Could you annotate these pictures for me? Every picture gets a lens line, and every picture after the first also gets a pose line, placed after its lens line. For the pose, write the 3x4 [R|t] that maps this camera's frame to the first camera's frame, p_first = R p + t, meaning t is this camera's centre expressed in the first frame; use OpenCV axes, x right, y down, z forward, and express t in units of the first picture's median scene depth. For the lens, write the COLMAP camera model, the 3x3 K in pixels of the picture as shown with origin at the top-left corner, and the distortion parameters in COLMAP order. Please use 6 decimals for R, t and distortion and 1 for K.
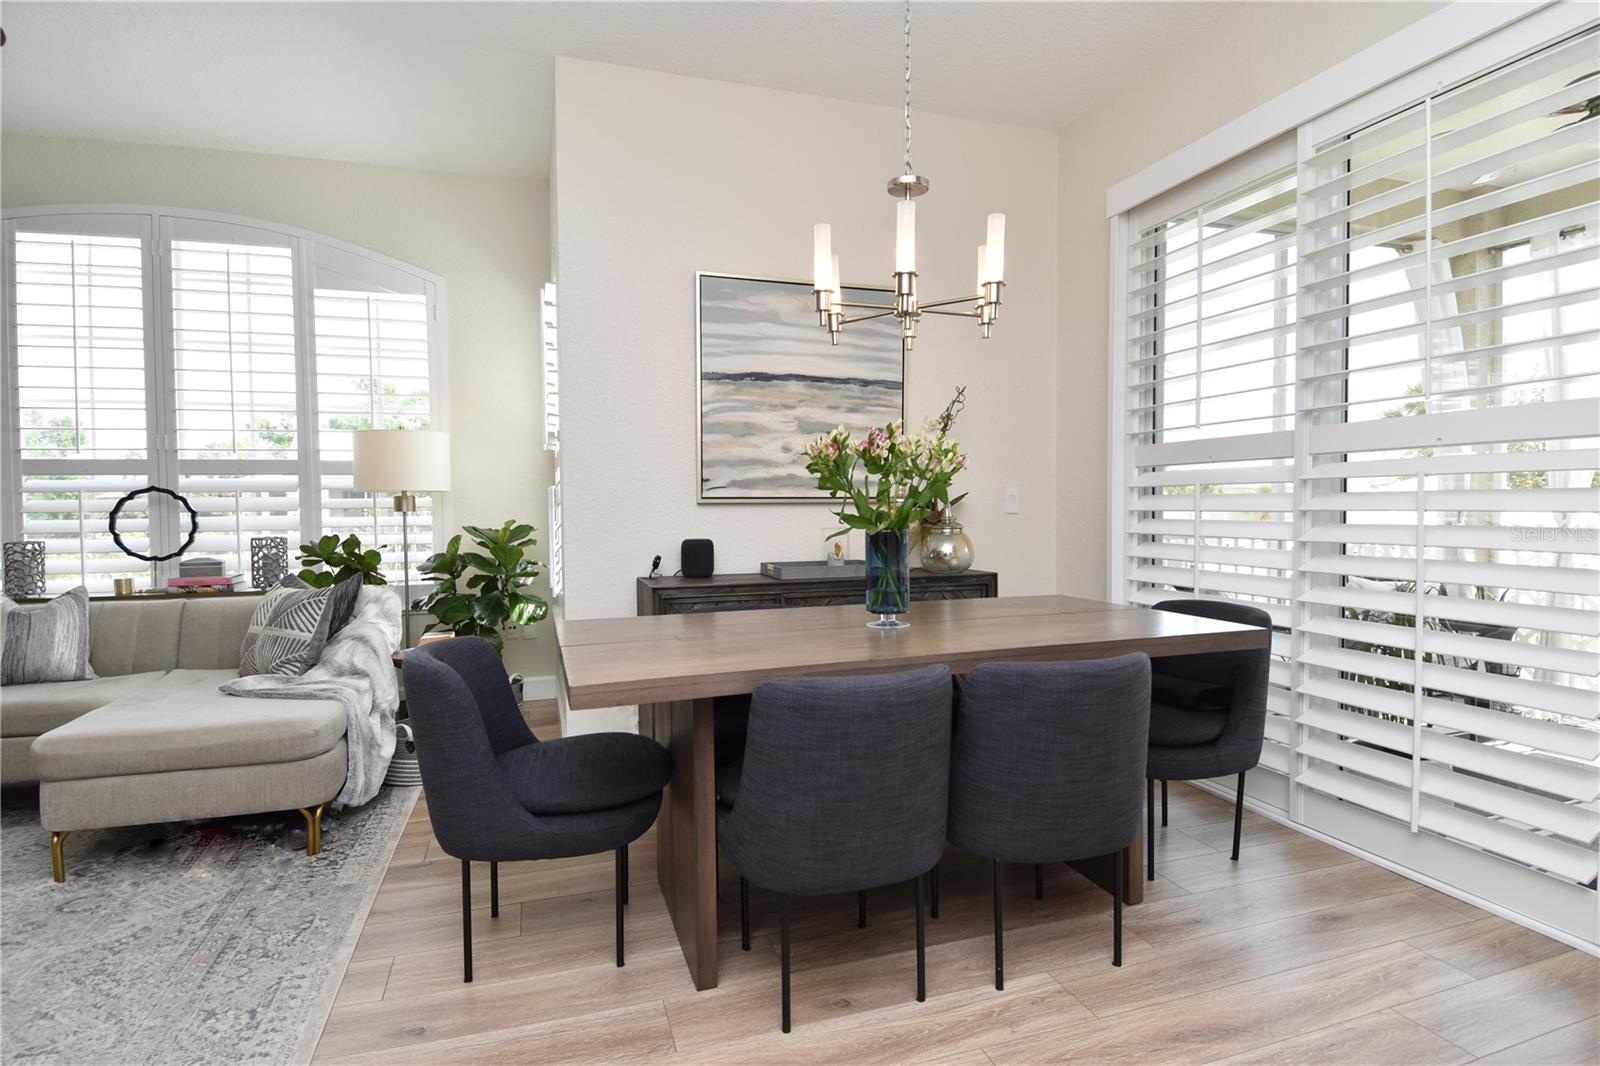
lens RADIAL K [[835.8, 0, 803.5], [0, 835.8, 539.0], [0, 0, 1]] dist [0.046110, -0.045026]
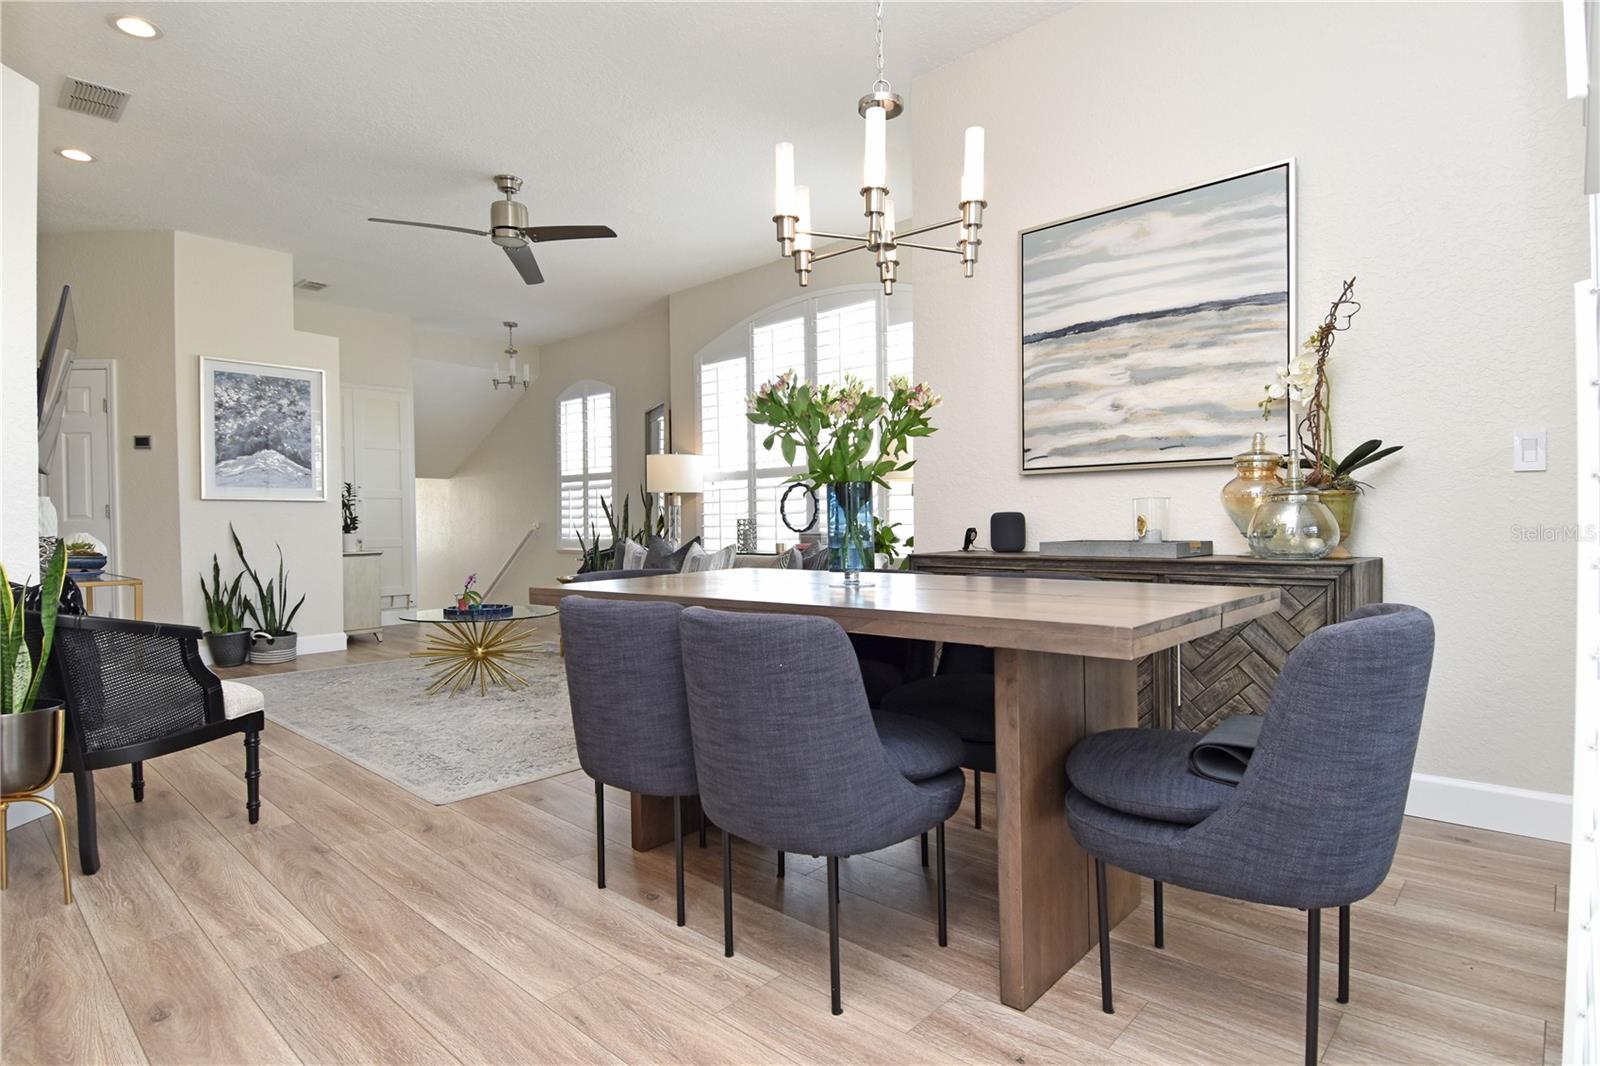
lens RADIAL K [[835.8, 0, 803.5], [0, 835.8, 539.0], [0, 0, 1]] dist [0.046110, -0.045026]
pose [[0.483766, 0.019261, -0.874985, 0.579374], [-0.027917, 0.999589, 0.006569, 0.029717], [0.874752, 0.021249, 0.484105, 0.321100]]
